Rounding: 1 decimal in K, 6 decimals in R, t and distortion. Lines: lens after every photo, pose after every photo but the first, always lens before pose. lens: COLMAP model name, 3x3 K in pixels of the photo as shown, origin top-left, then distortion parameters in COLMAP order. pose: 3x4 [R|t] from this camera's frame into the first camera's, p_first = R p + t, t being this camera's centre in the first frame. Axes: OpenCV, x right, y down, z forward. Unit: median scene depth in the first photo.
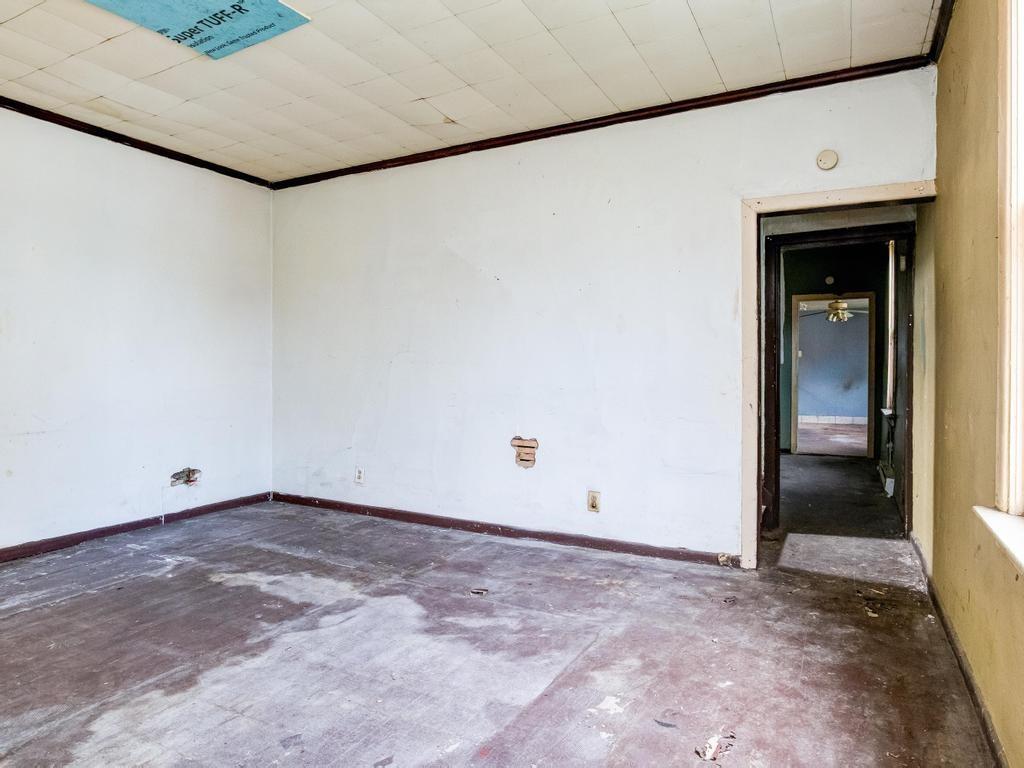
lens RADIAL K [[622.0, 0, 512.0], [0, 622.0, 384.0], [0, 0, 1]] dist [-0.035489, 0.019972]
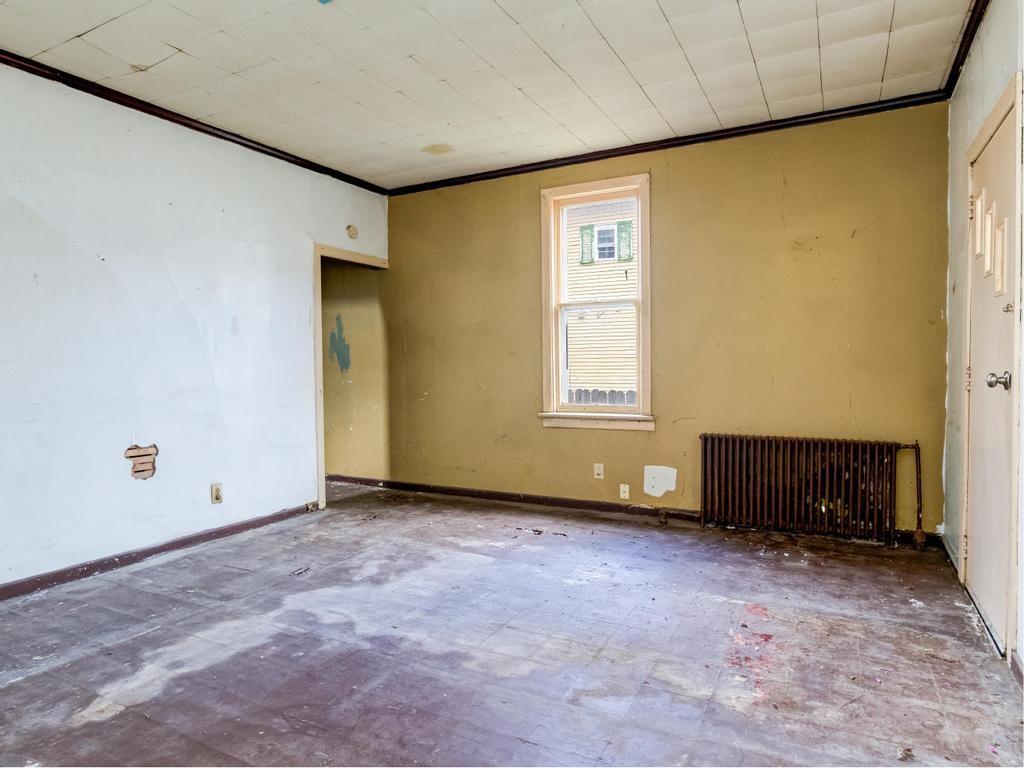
lens RADIAL K [[622.0, 0, 512.0], [0, 622.0, 384.0], [0, 0, 1]] dist [-0.035489, 0.019972]
pose [[0.006112, -0.033885, 0.999407, -1.090397], [0.035294, 0.998810, 0.033649, -0.015901], [-0.999358, 0.035068, 0.007301, 0.592293]]
